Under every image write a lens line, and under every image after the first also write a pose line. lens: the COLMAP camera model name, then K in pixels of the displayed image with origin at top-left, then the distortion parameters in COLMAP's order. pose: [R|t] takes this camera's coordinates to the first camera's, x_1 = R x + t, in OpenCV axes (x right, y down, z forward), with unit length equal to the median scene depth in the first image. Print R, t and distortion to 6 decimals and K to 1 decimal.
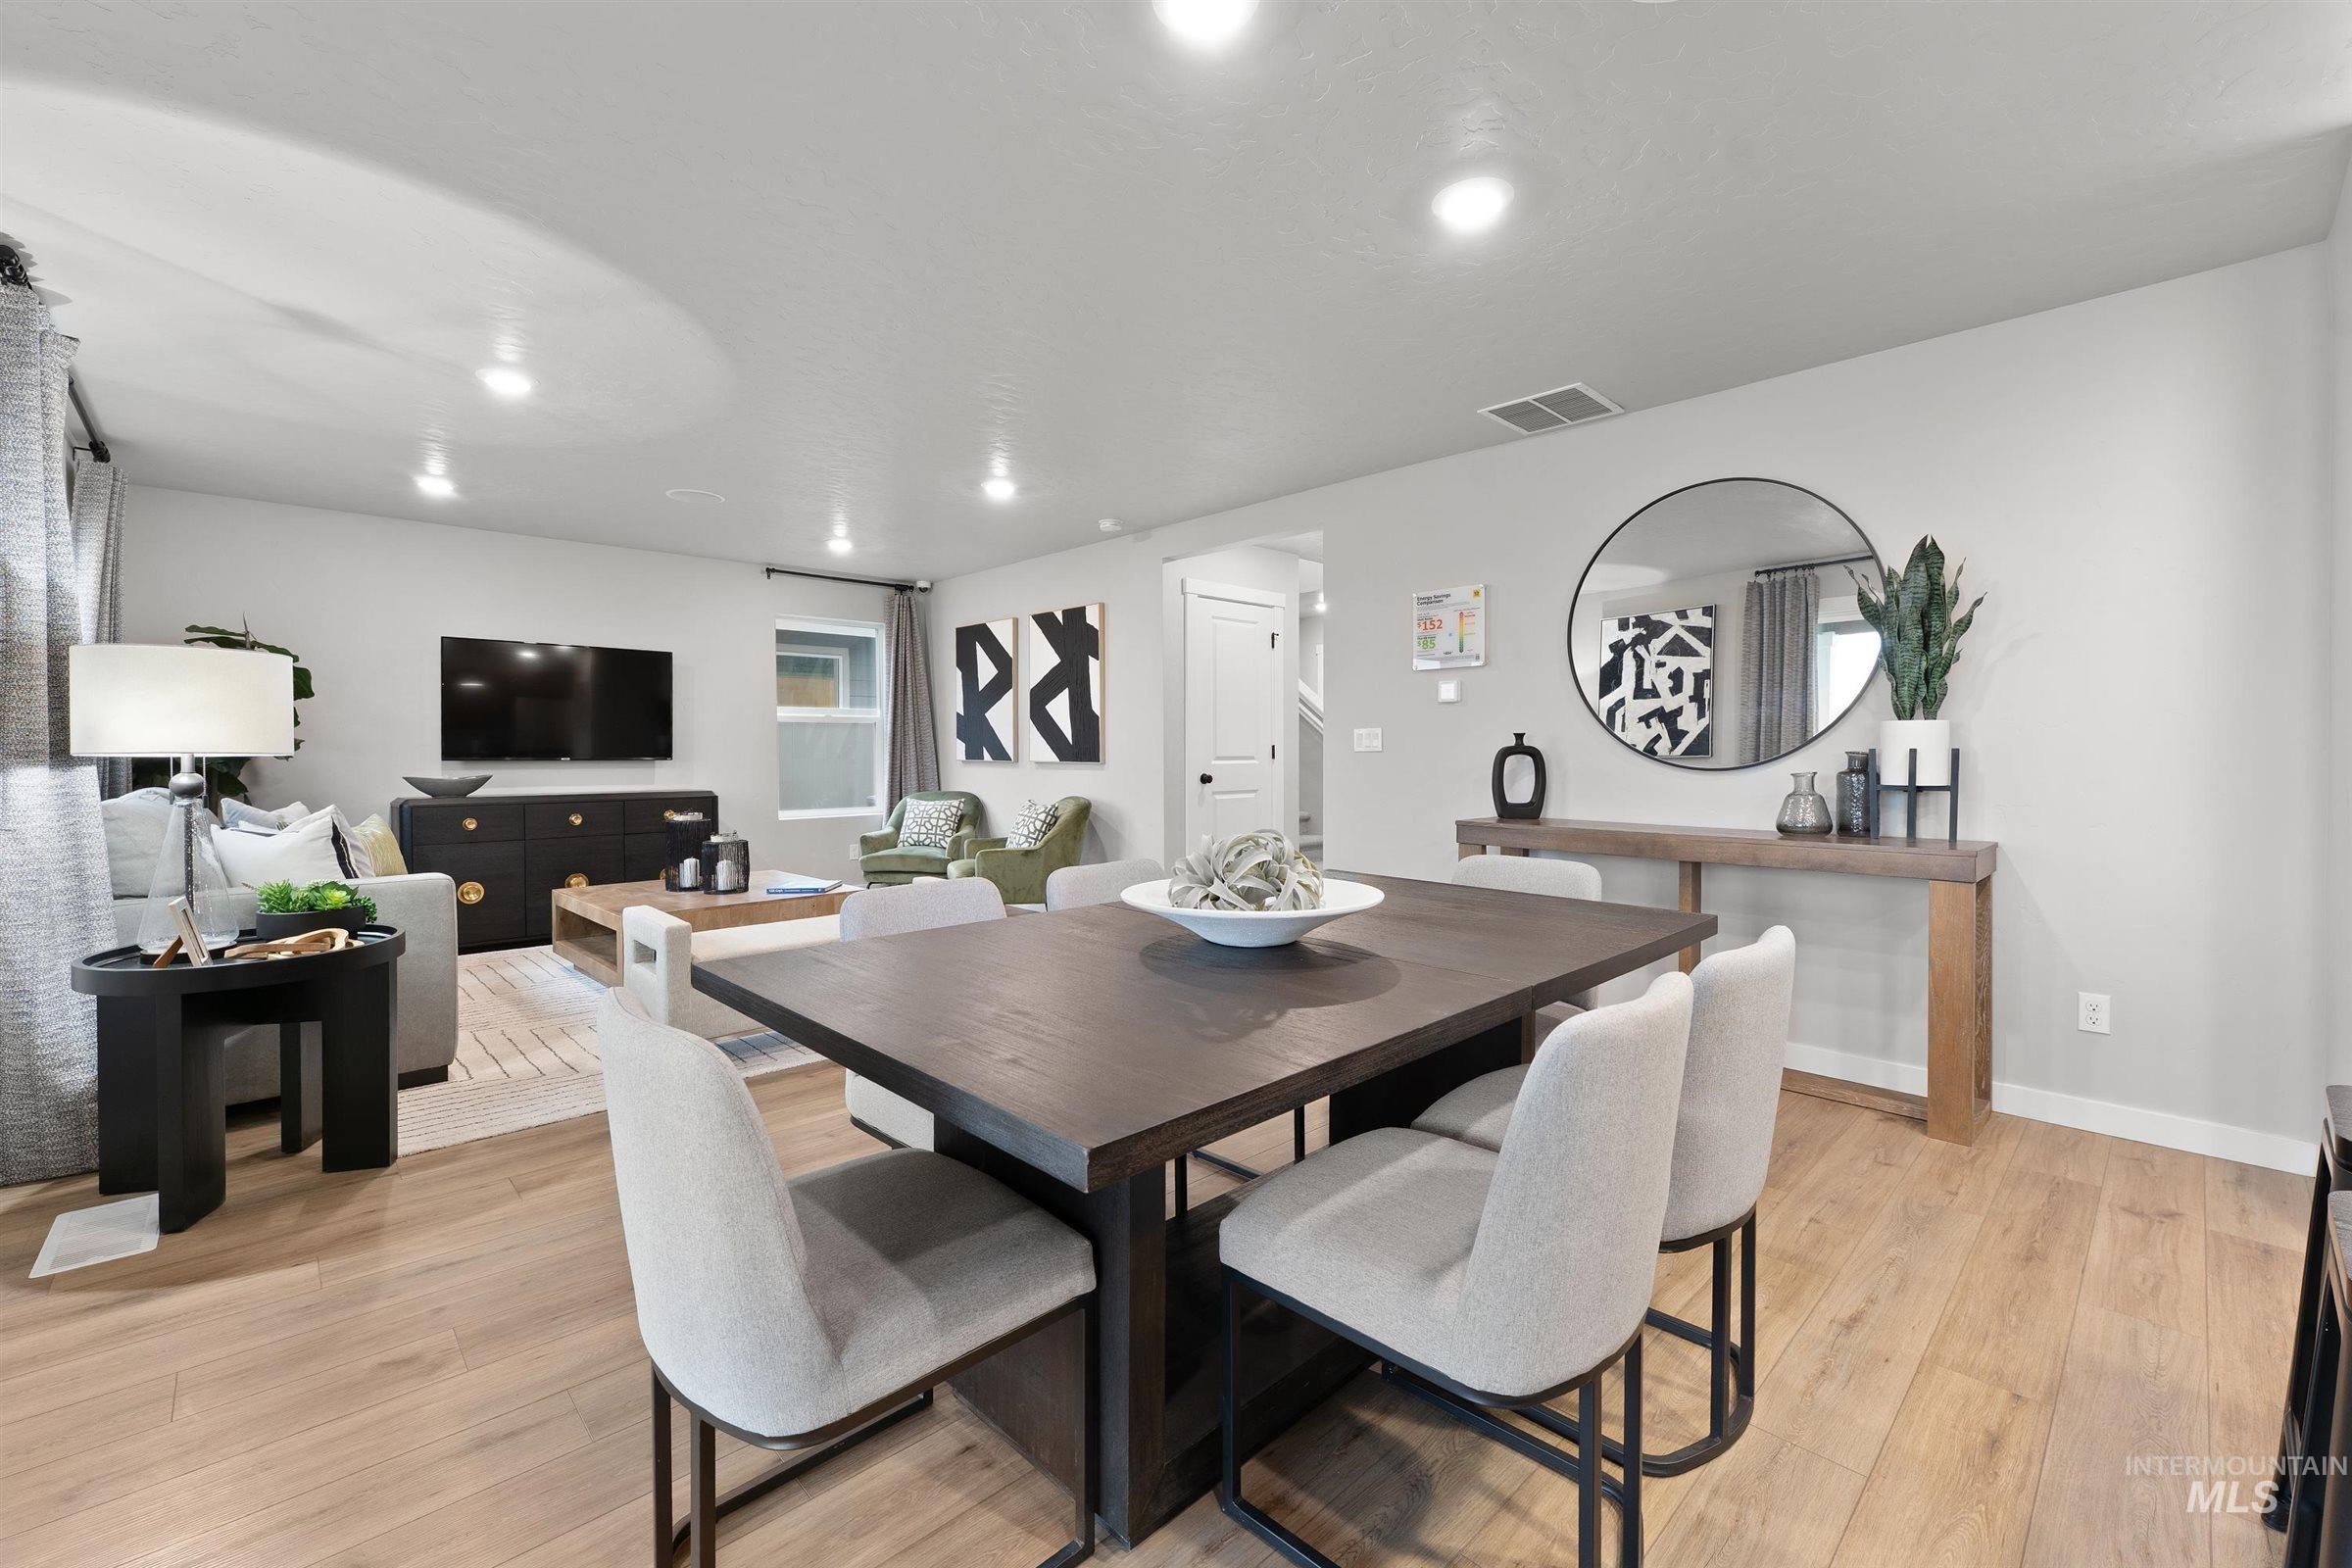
lens RADIAL K [[960.4, 0, 1132.6], [0, 960.4, 745.5], [0, 0, 1]] dist [-0.000476, 0.000004]
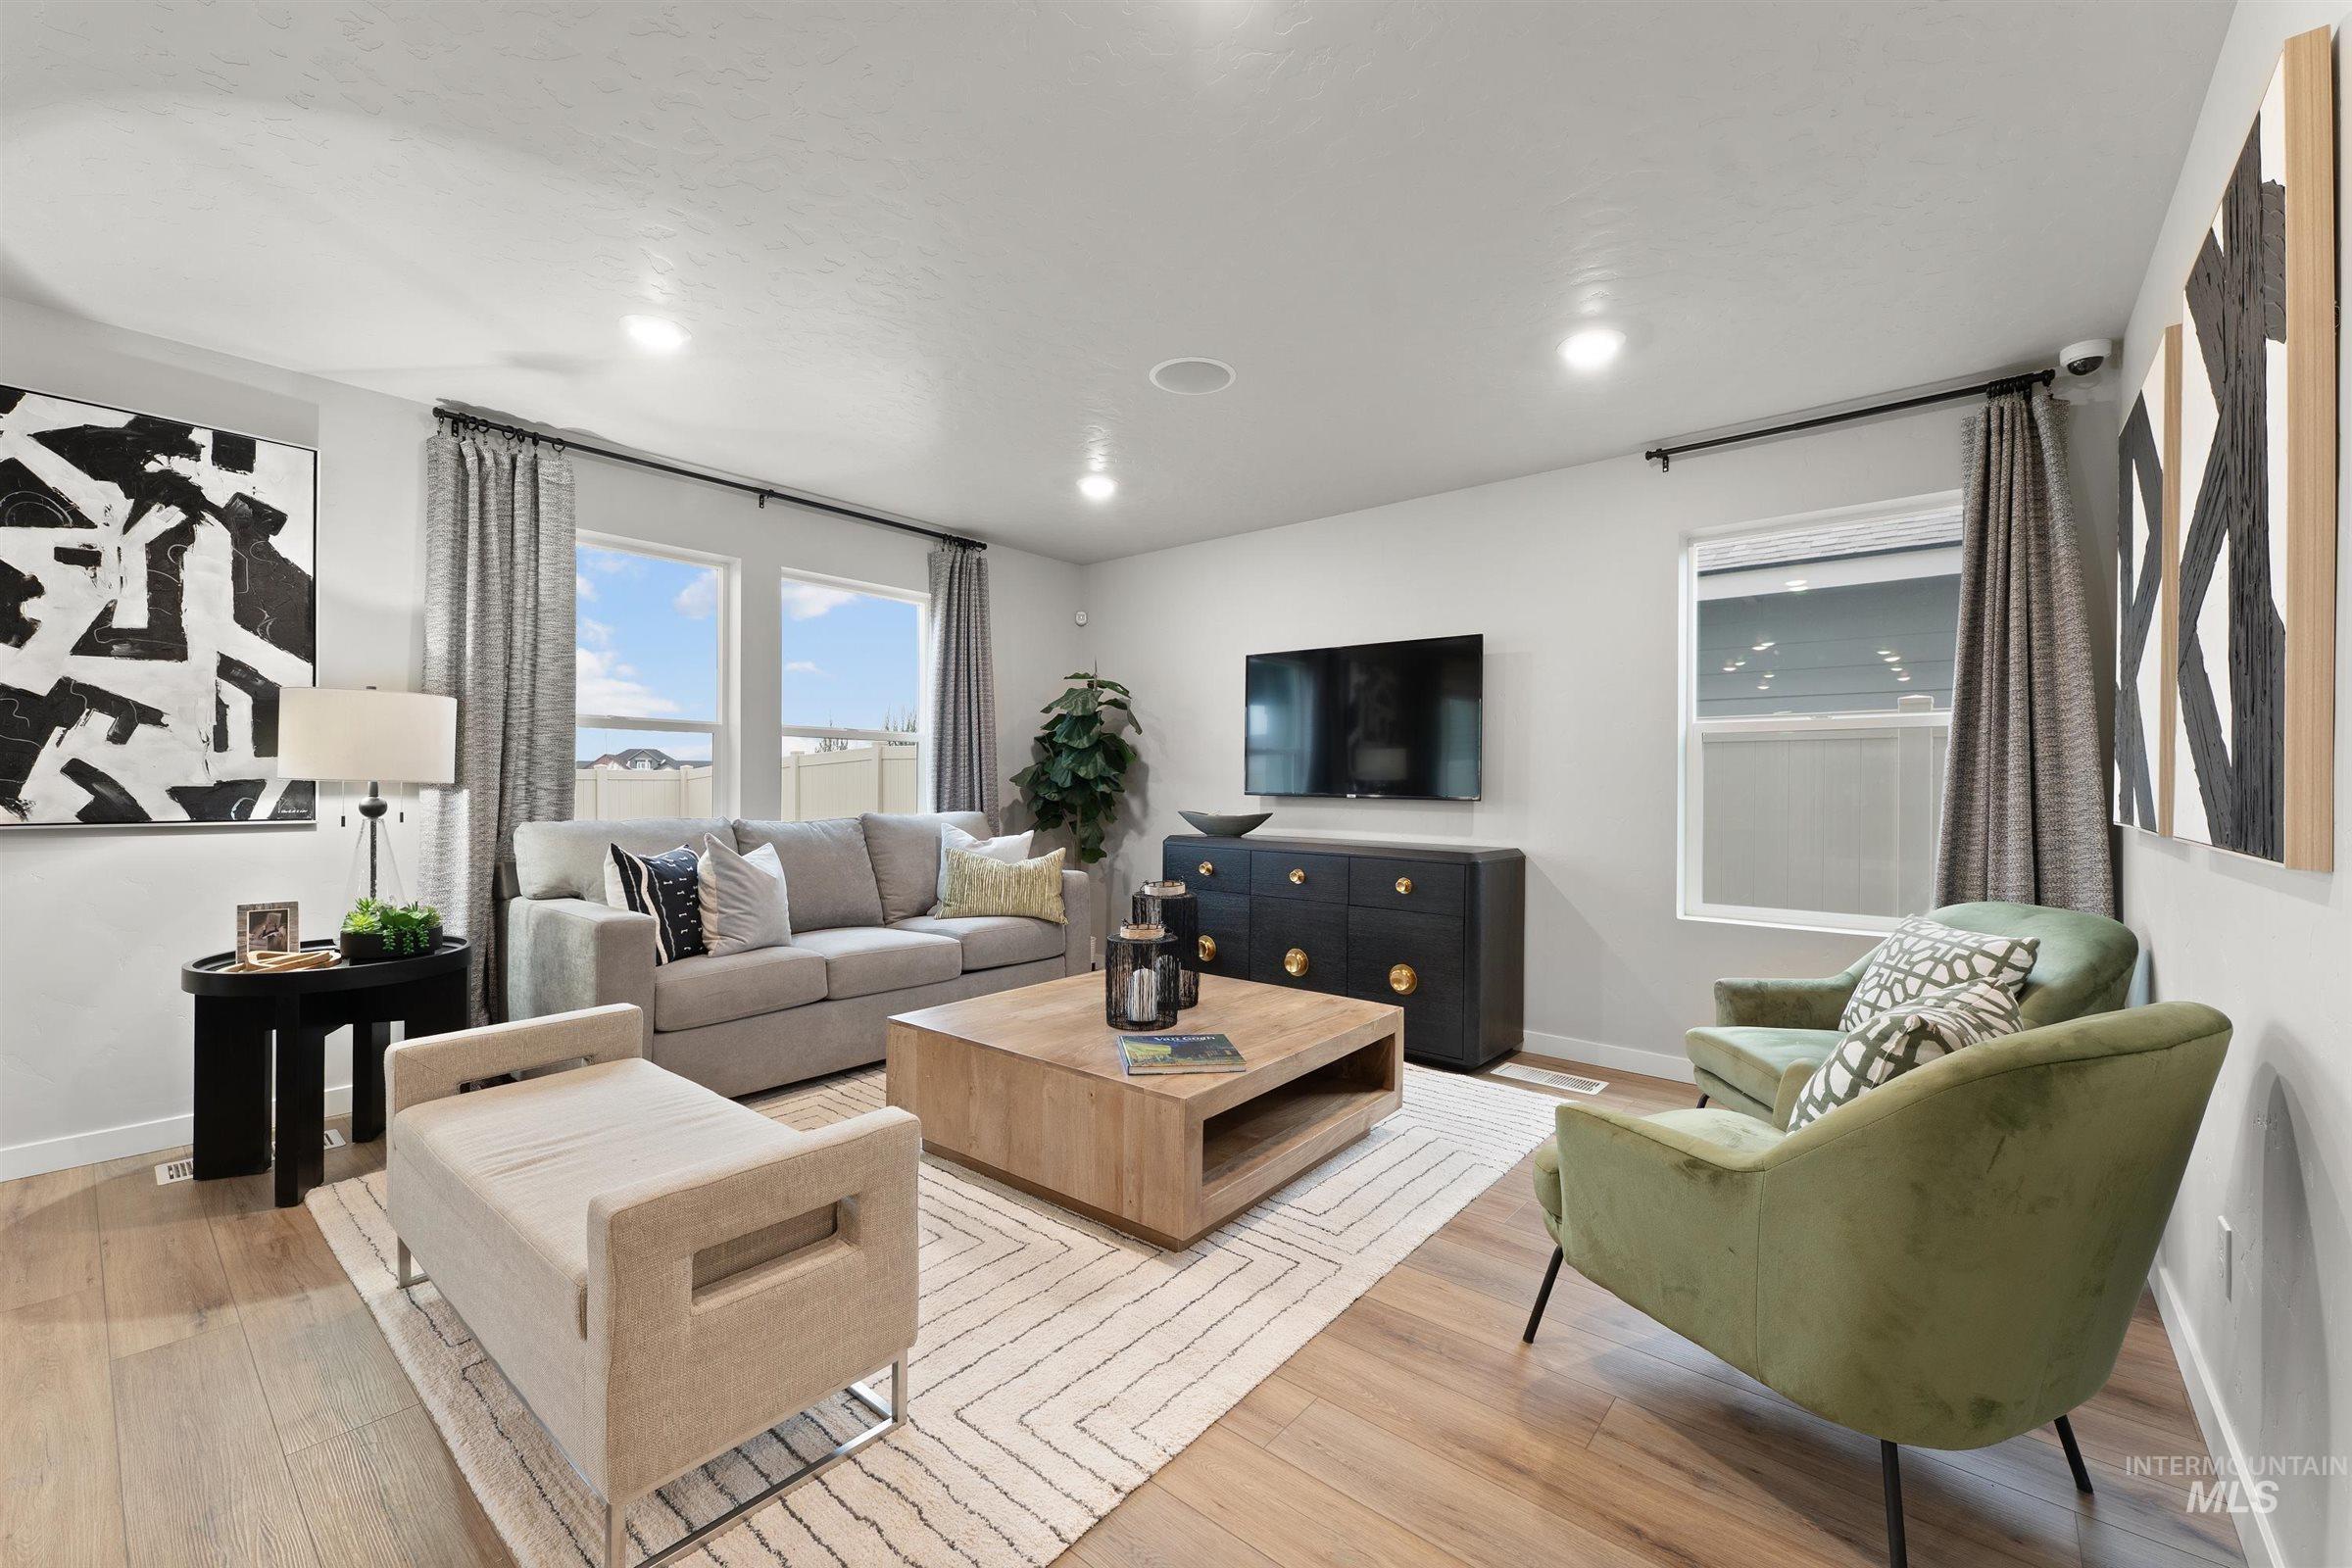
lens RADIAL K [[934.9, 0, 1169.7], [0, 934.9, 791.0], [0, 0, 1]] dist [0.001977, -0.000120]
pose [[0.141718, 0.009976, -0.989857, 0.129934], [-0.005119, 0.999943, 0.009345, 0.004278], [0.989894, 0.003743, 0.141761, 0.790073]]
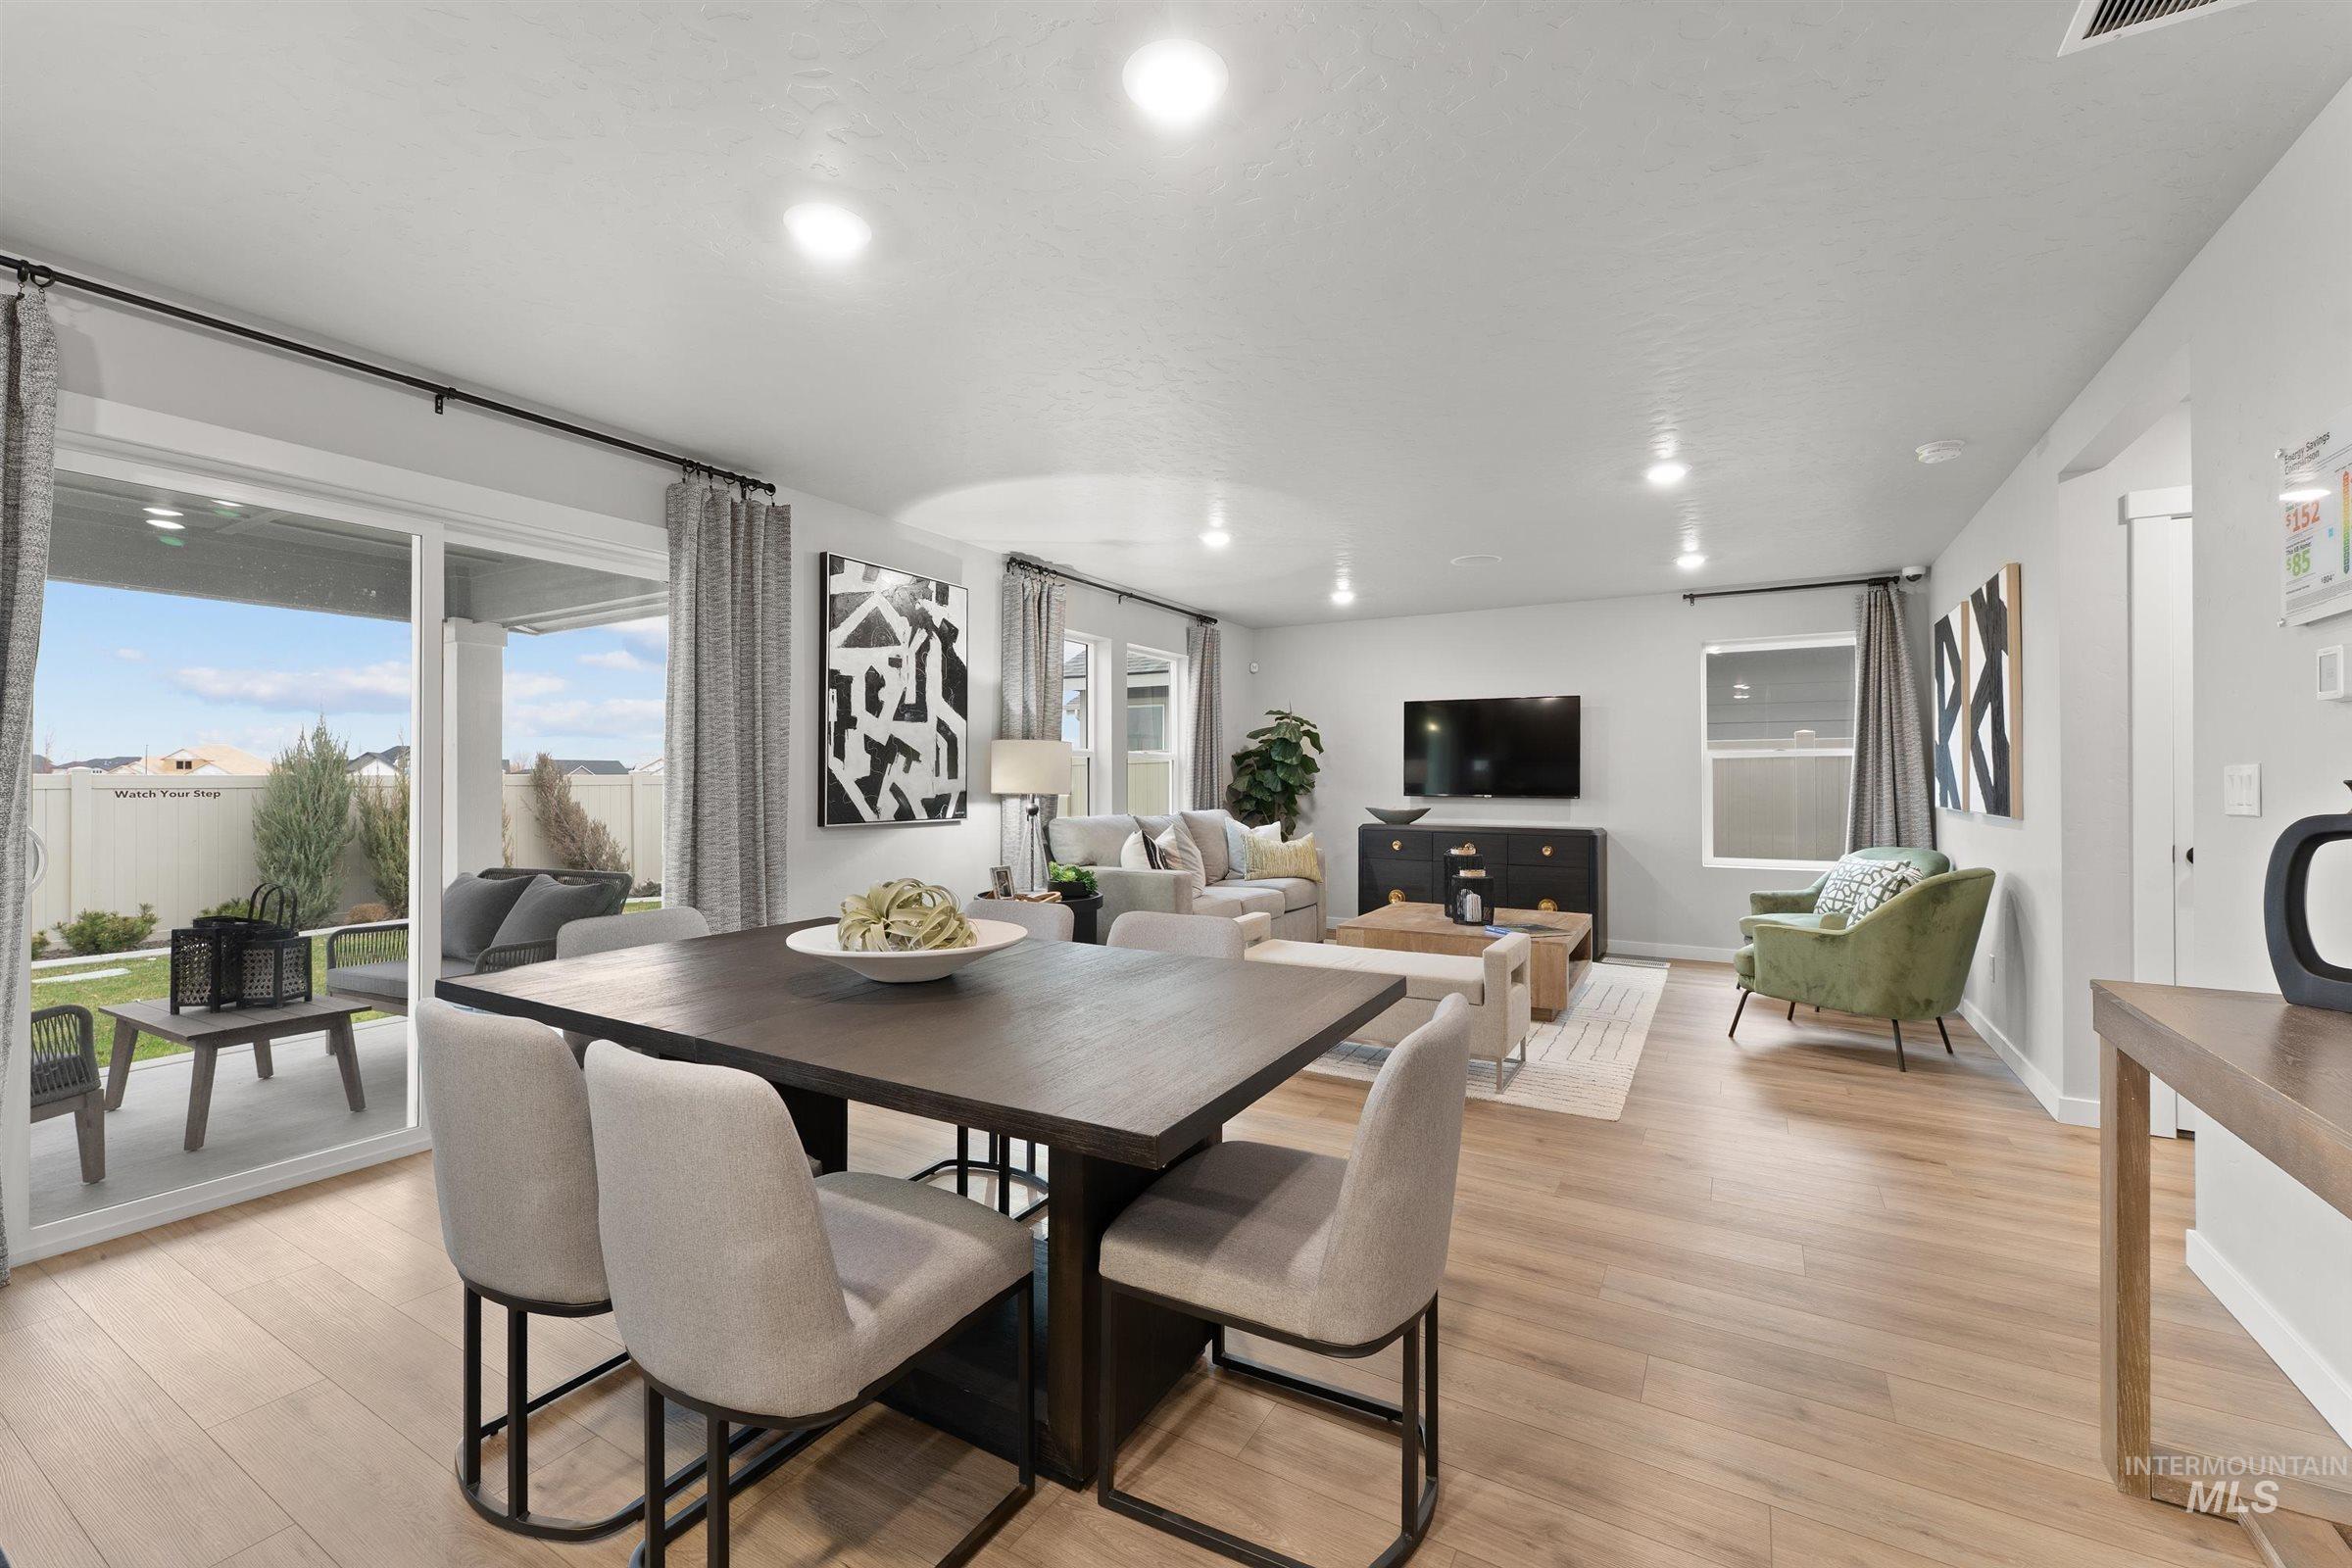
lens RADIAL K [[950.1, 0, 1172.5], [0, 950.1, 778.8], [0, 0, 1]] dist [-0.000981, 0.000051]
pose [[0.300236, -0.001471, -0.953864, 0.422291], [0.001438, 0.999998, -0.001089, -0.006524], [0.953864, -0.001045, 0.300238, 0.297200]]
